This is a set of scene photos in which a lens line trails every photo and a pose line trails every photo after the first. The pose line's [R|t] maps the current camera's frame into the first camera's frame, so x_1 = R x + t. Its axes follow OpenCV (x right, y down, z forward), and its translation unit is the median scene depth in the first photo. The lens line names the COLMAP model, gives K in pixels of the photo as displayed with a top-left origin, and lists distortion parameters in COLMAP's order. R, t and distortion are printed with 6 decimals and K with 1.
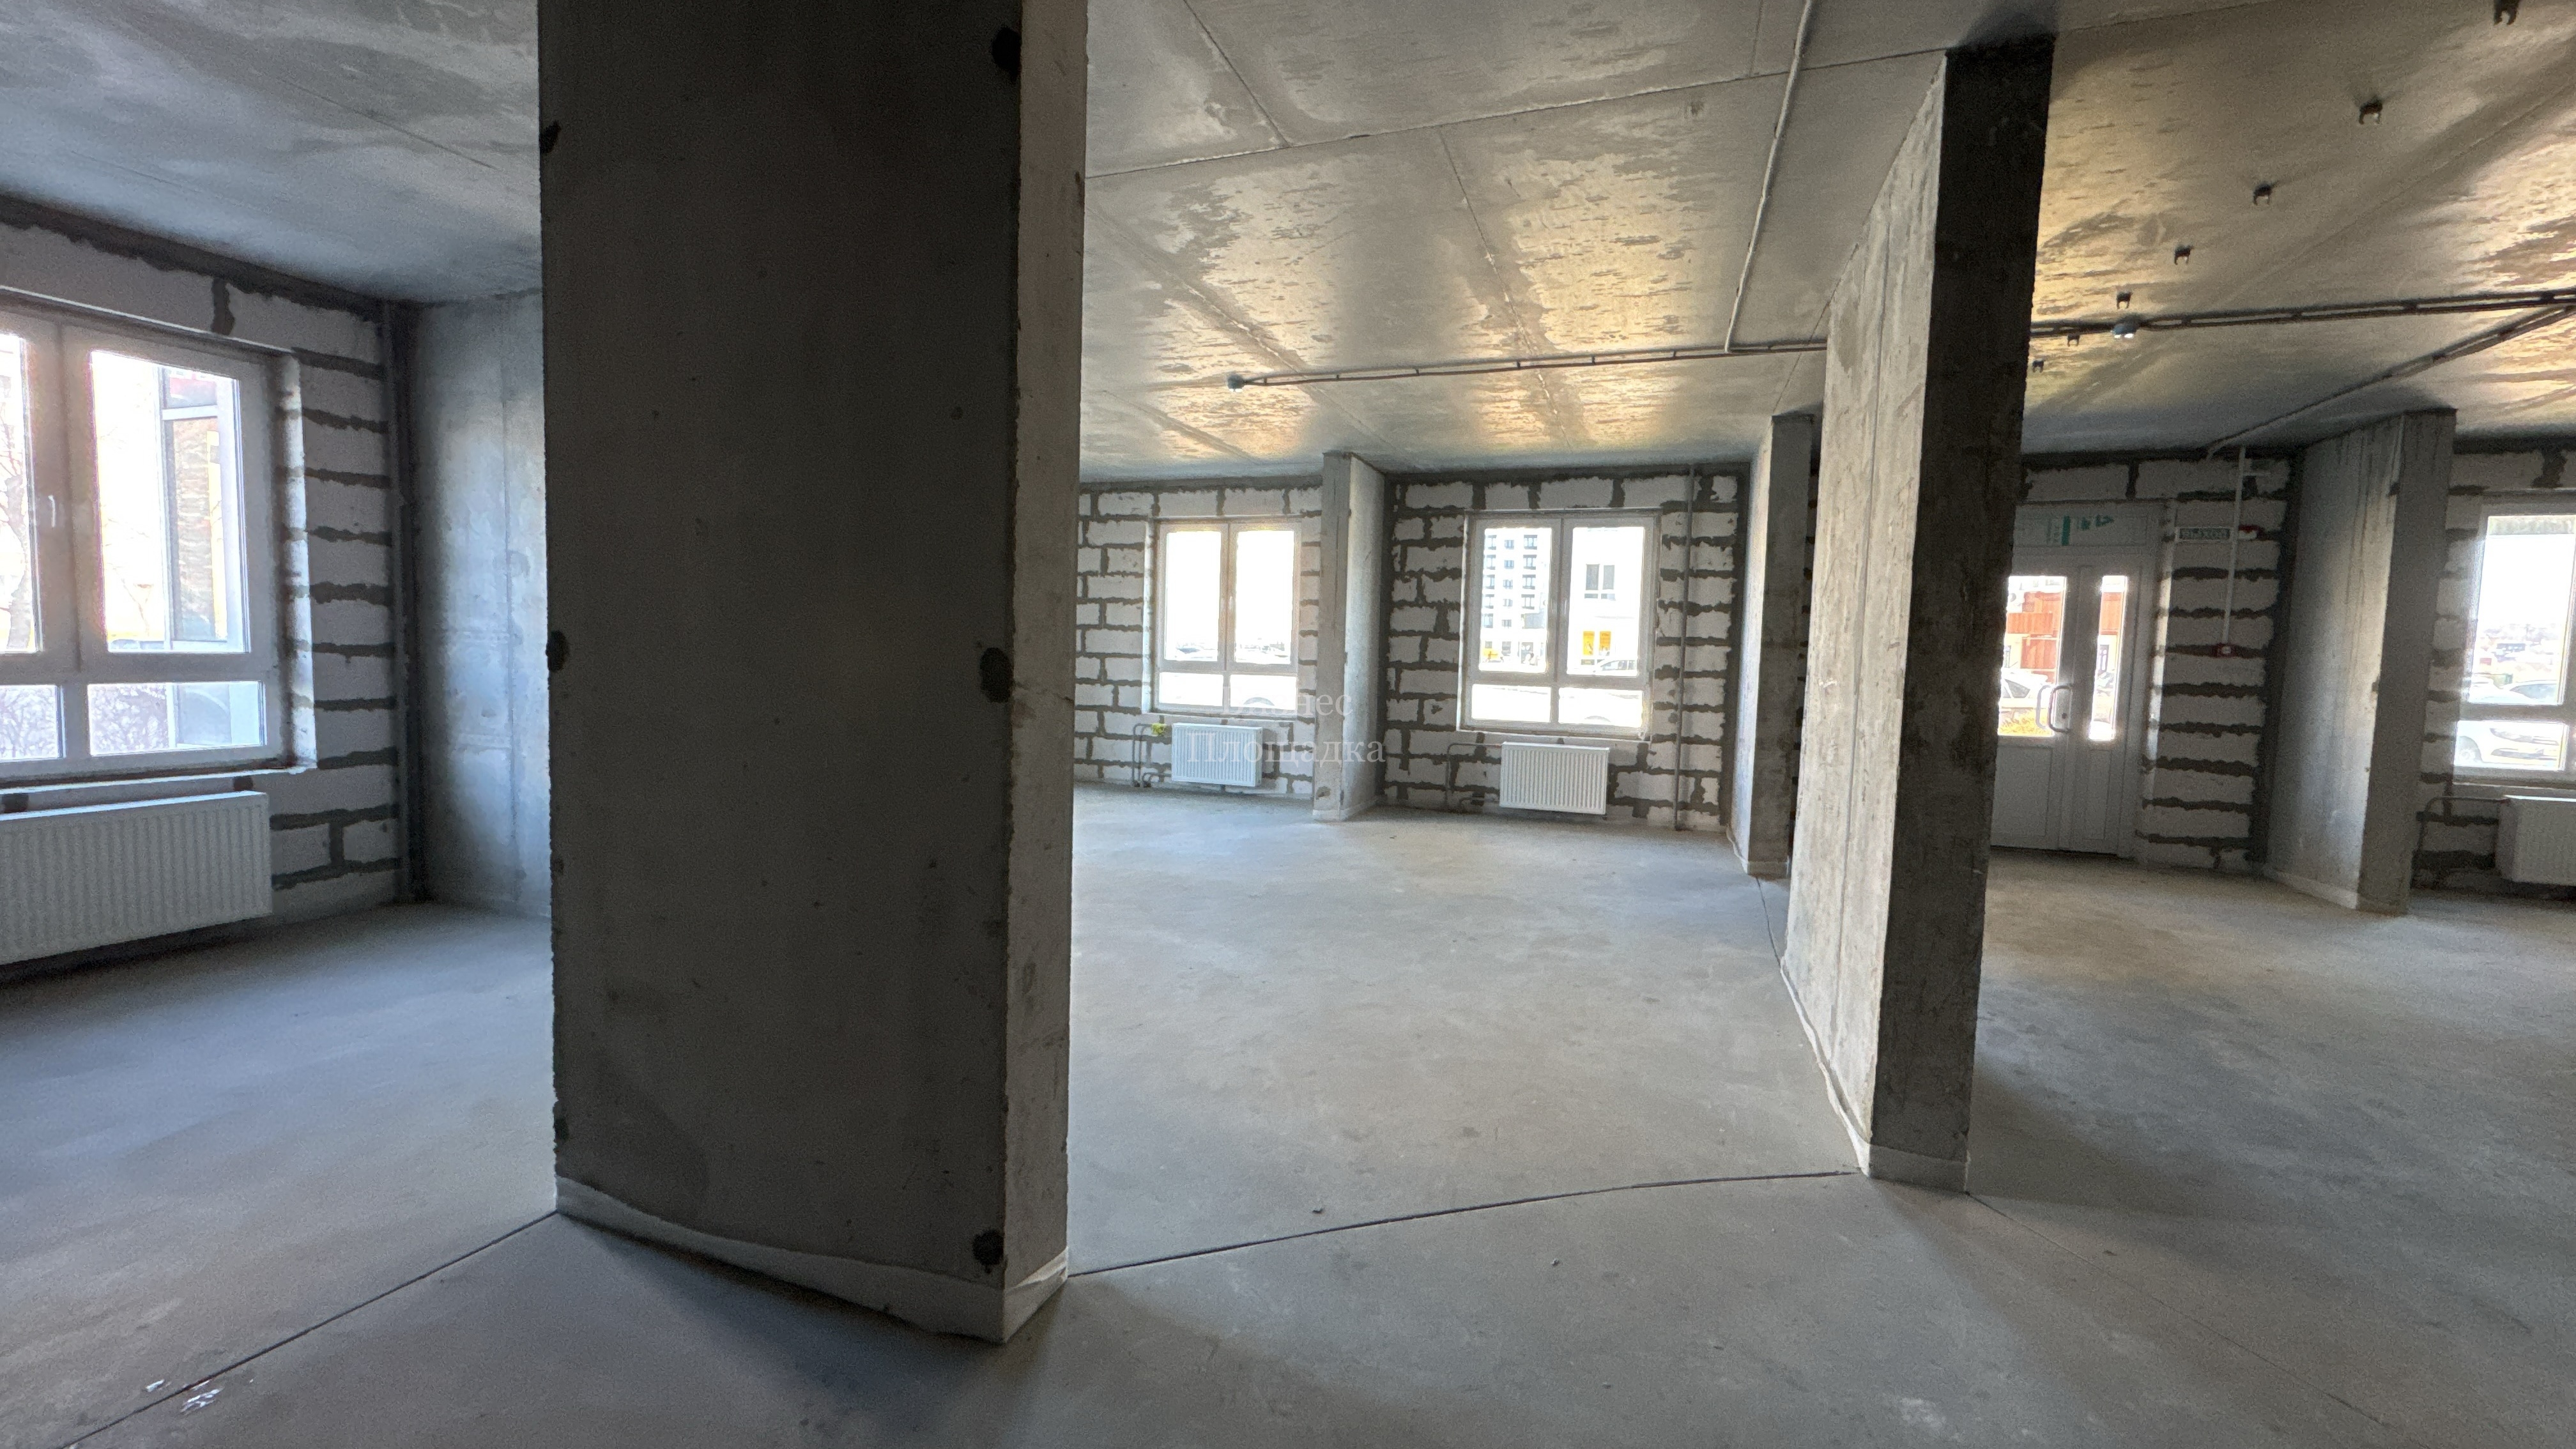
lens RADIAL K [[1025.2, 0, 1290.0], [0, 1025.2, 720.2], [0, 0, 1]] dist [-0.001225, 0.000004]
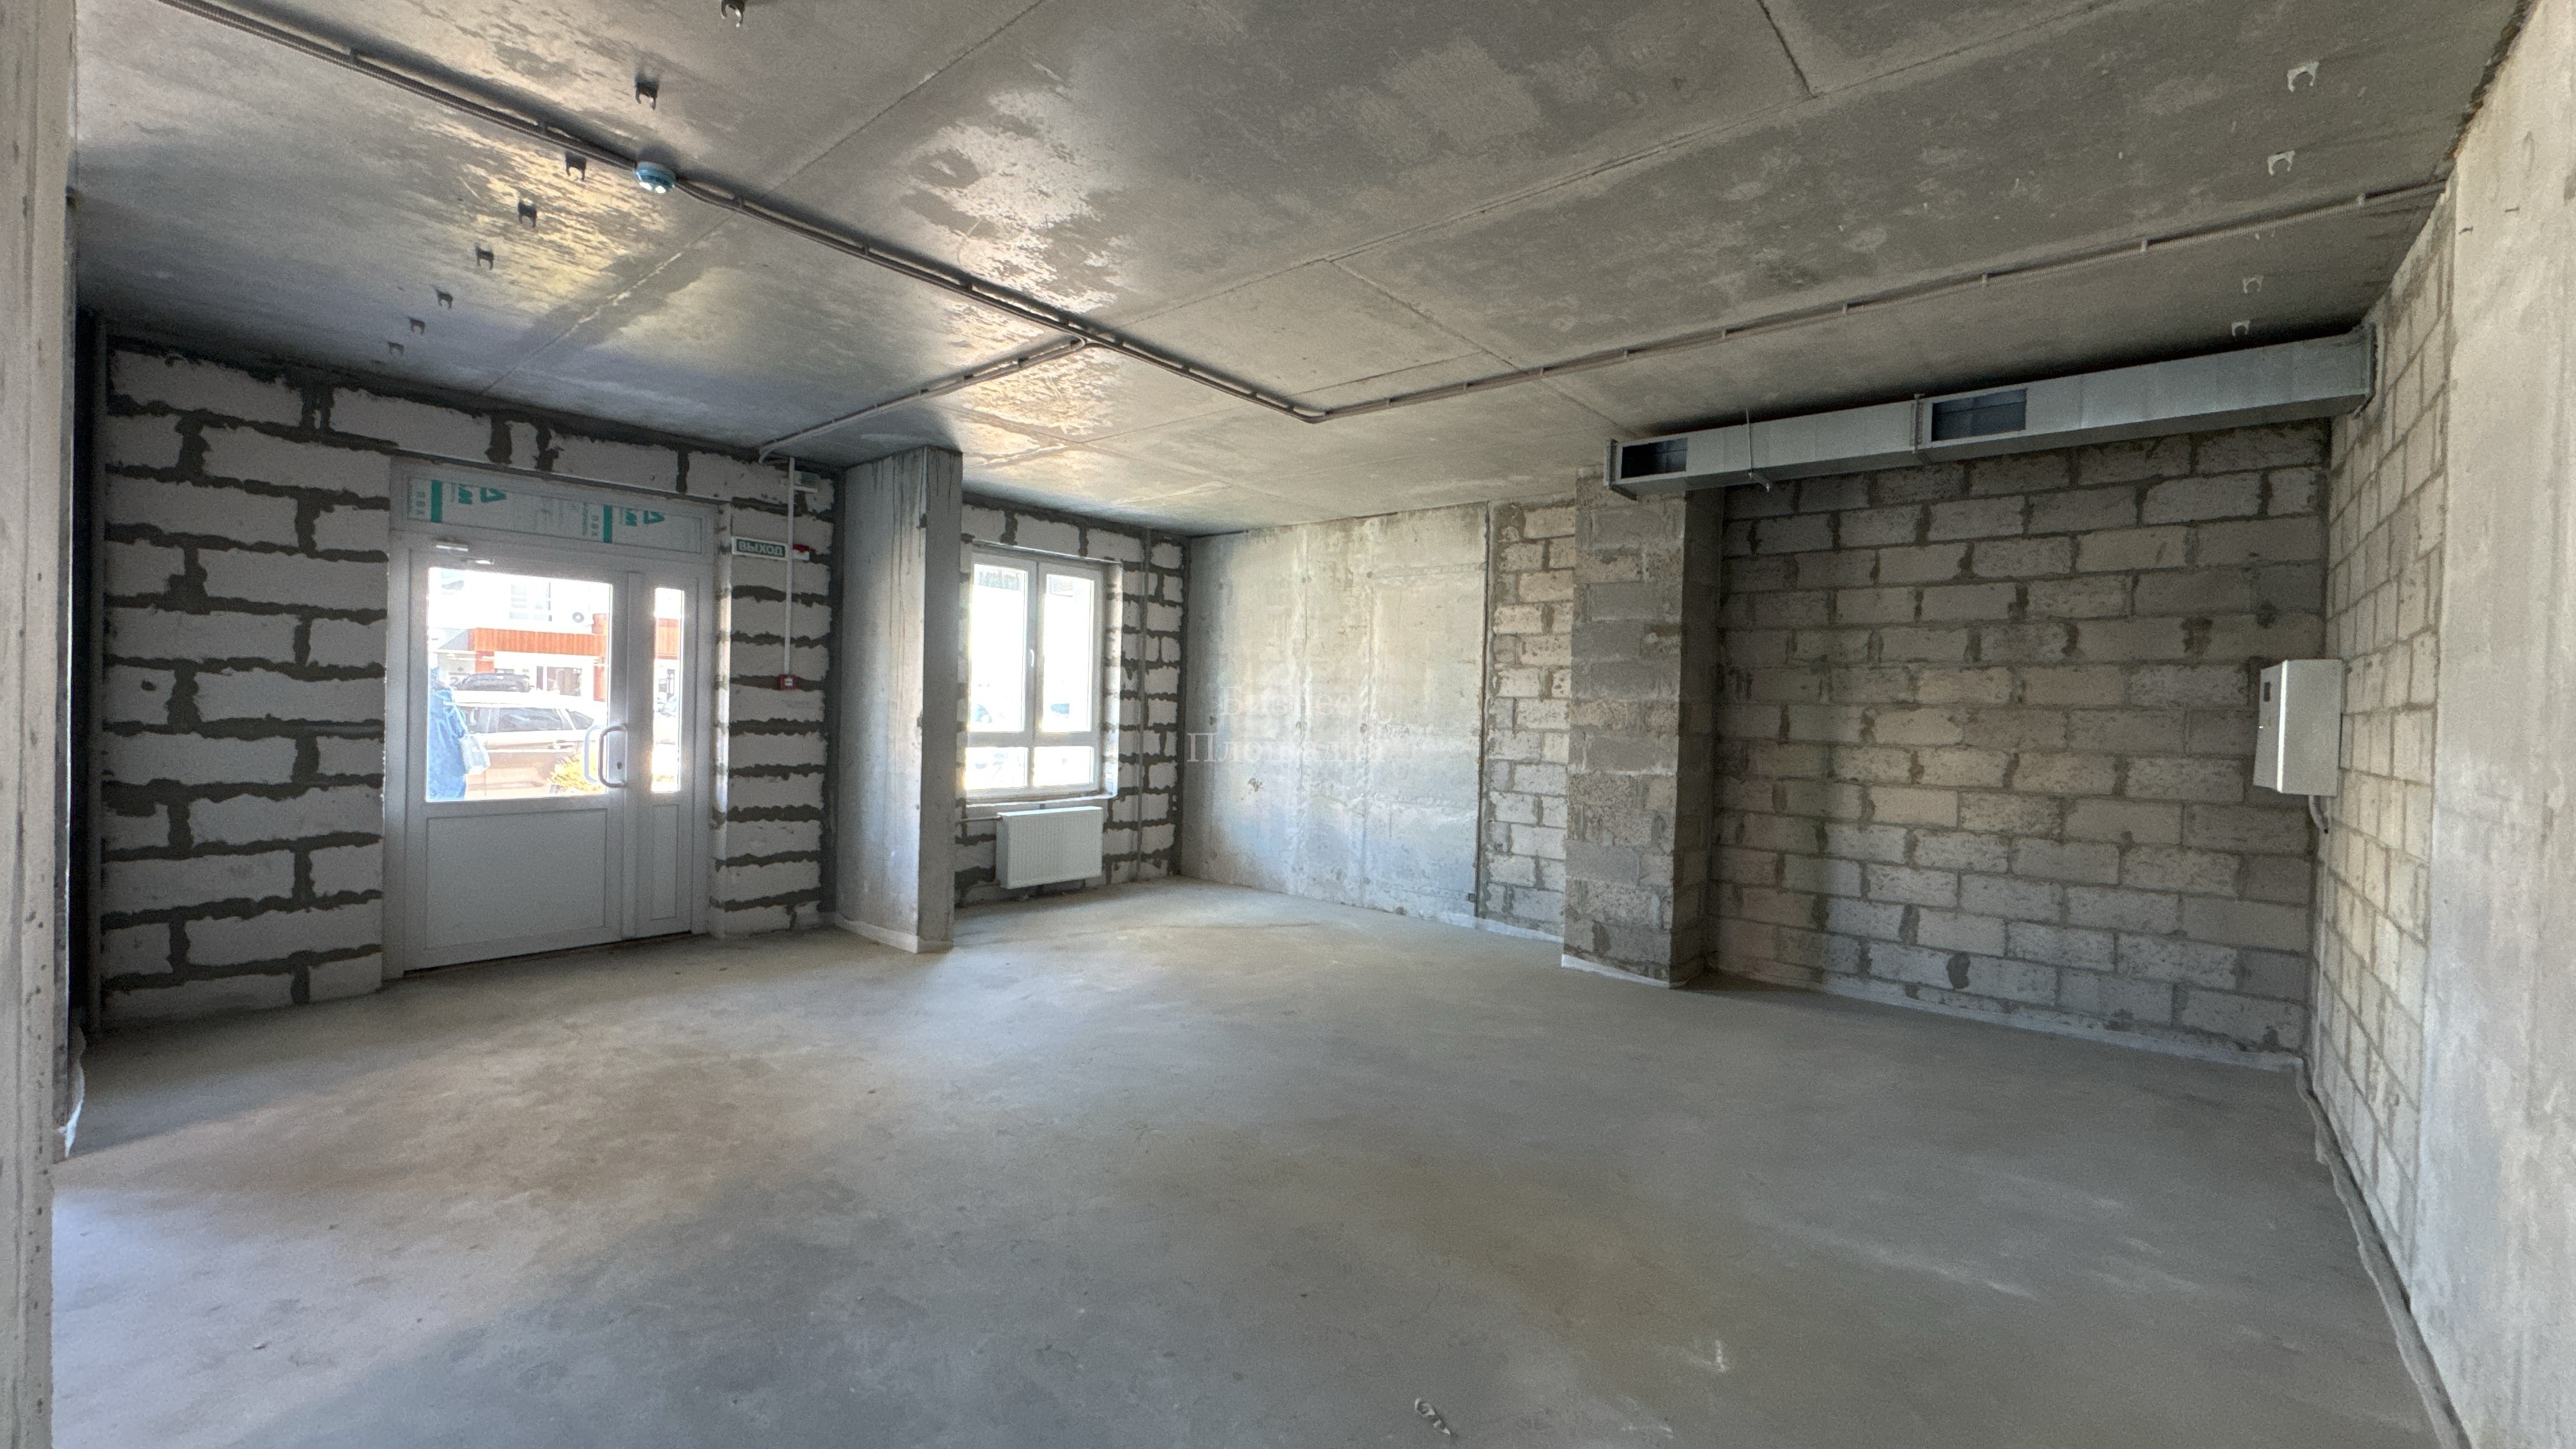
lens RADIAL K [[1025.2, 0, 1290.0], [0, 1025.2, 720.2], [0, 0, 1]] dist [-0.001225, 0.000004]
pose [[0.350789, -0.028817, 0.936011, 0.193212], [0.048661, 0.998737, 0.012512, -0.021058], [-0.935189, 0.041158, 0.351748, 0.233312]]
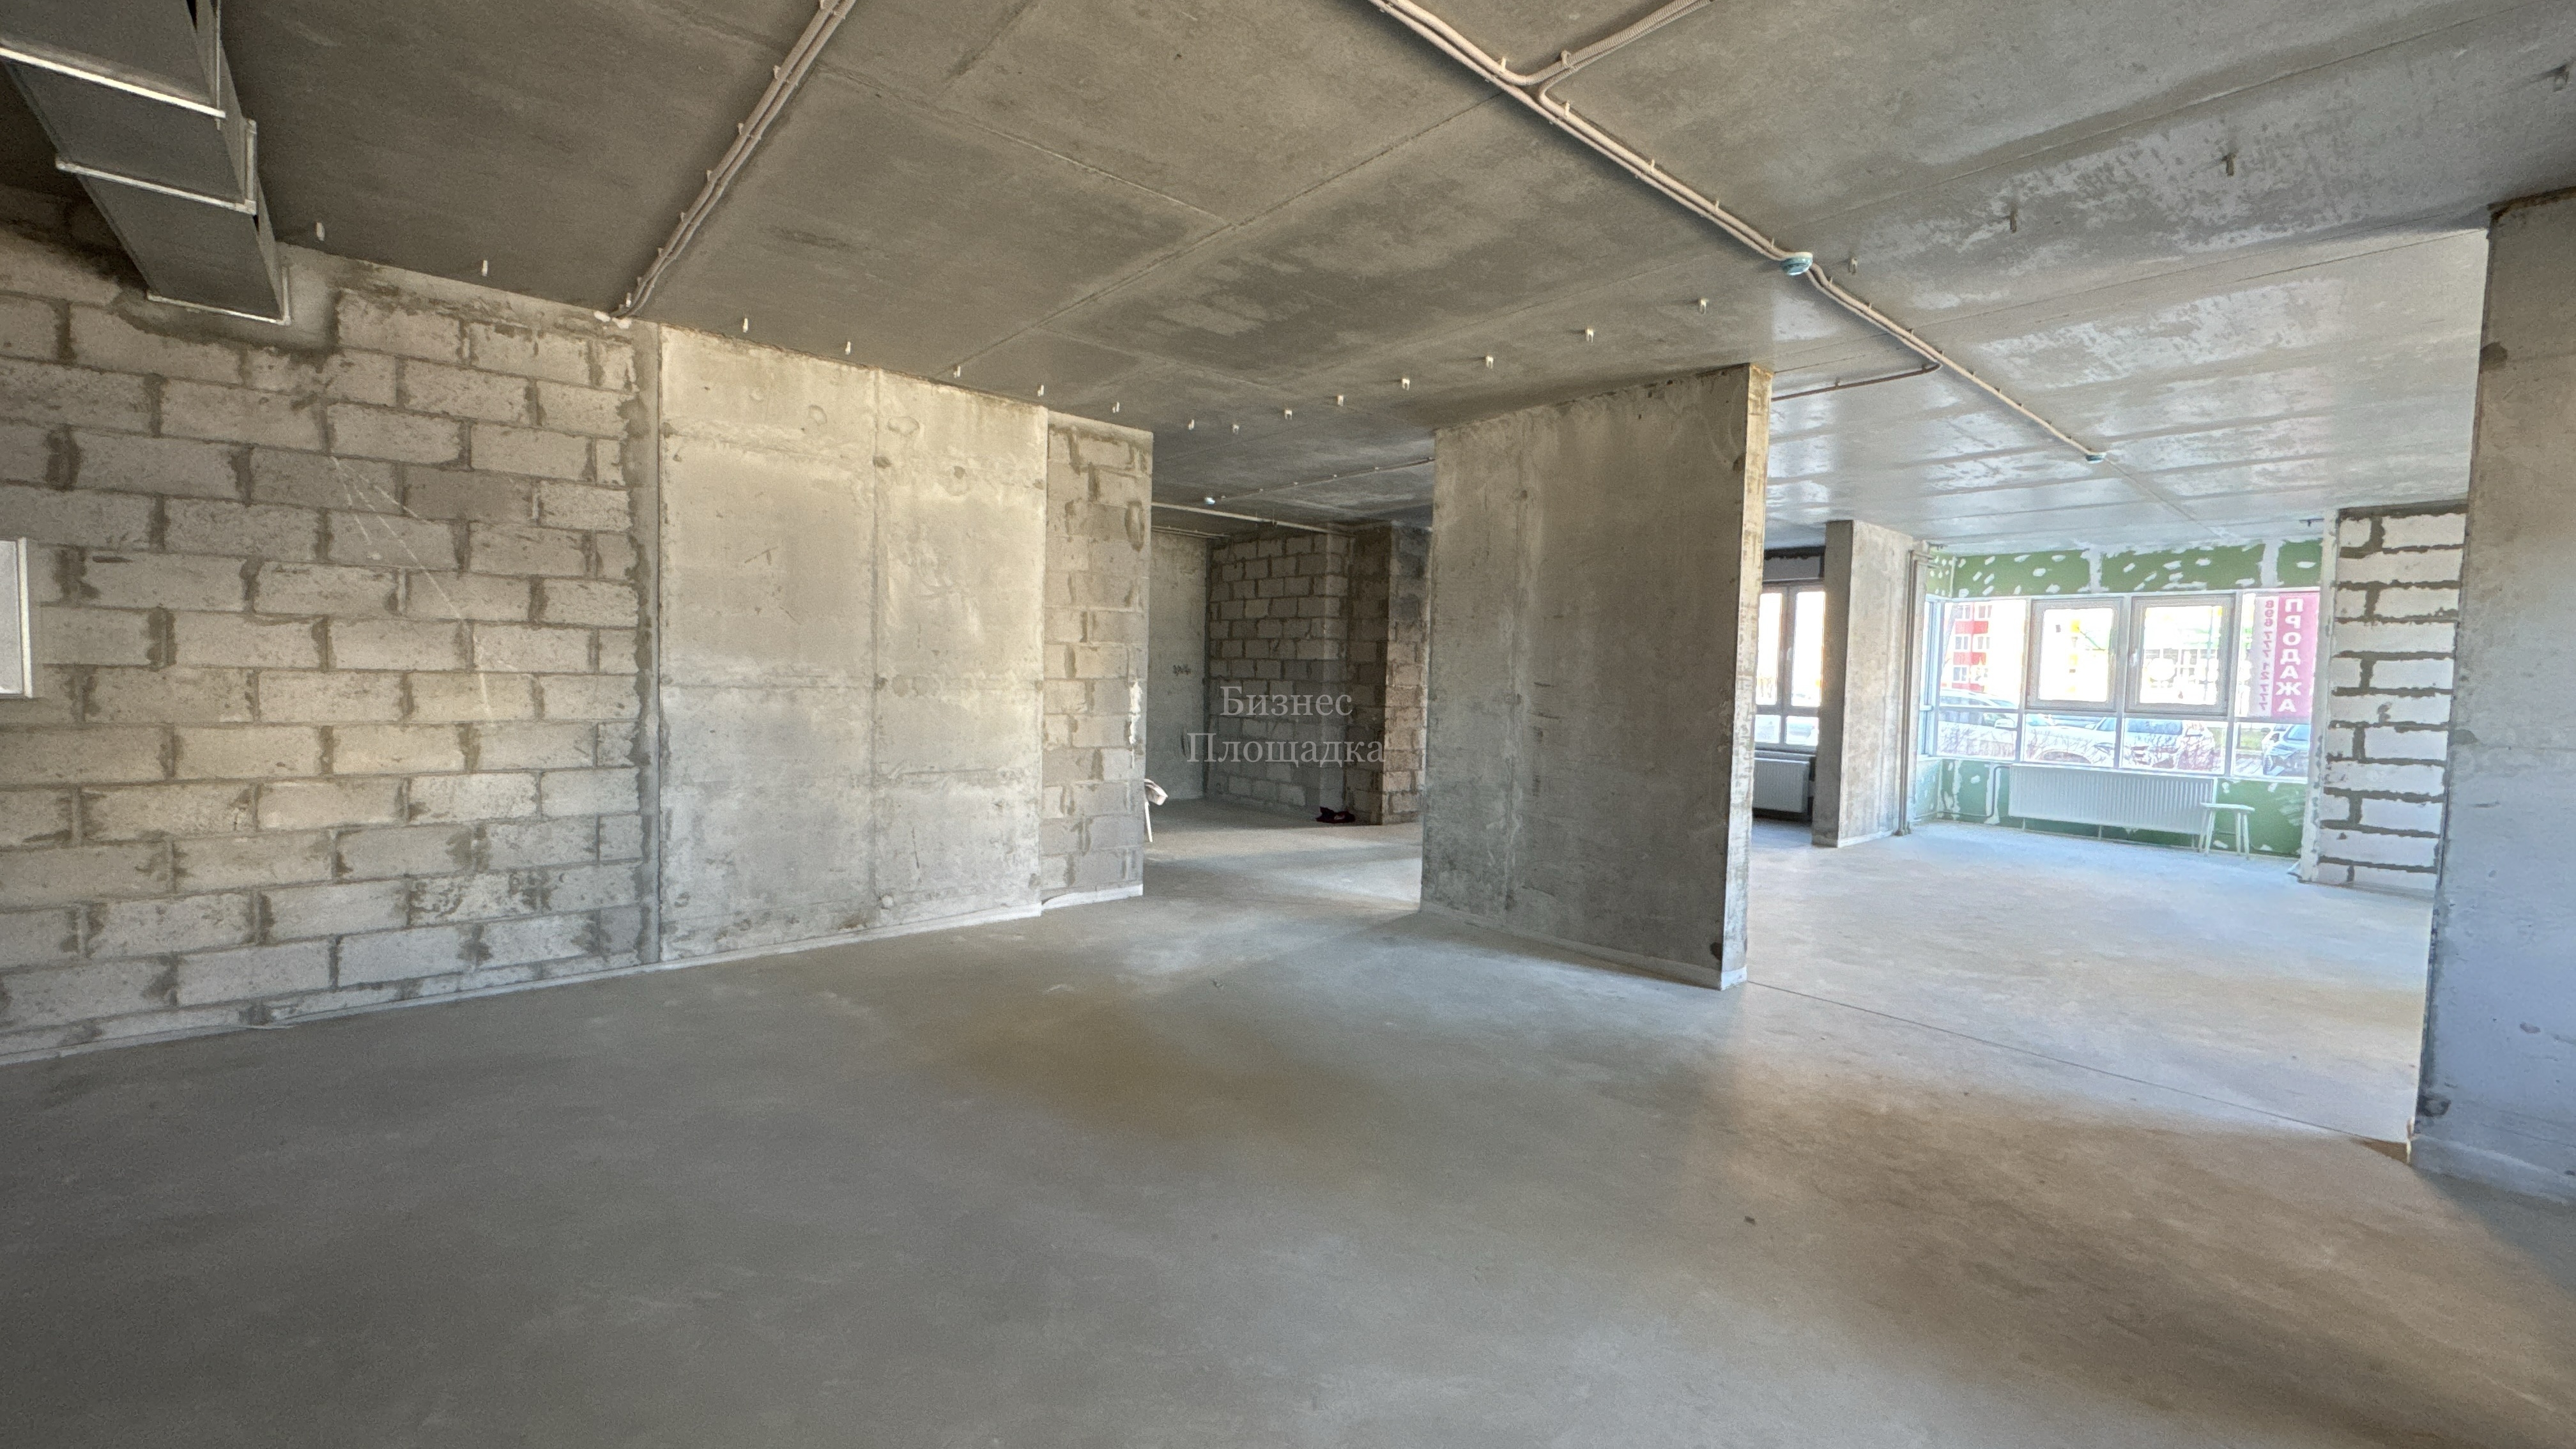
lens RADIAL K [[1025.2, 0, 1290.0], [0, 1025.2, 720.2], [0, 0, 1]] dist [-0.001225, 0.000004]
pose [[-0.489823, 0.000187, -0.871822, 0.910697], [-0.101941, 0.993128, 0.057488, -0.022705], [0.865842, 0.117033, -0.486438, 0.588310]]
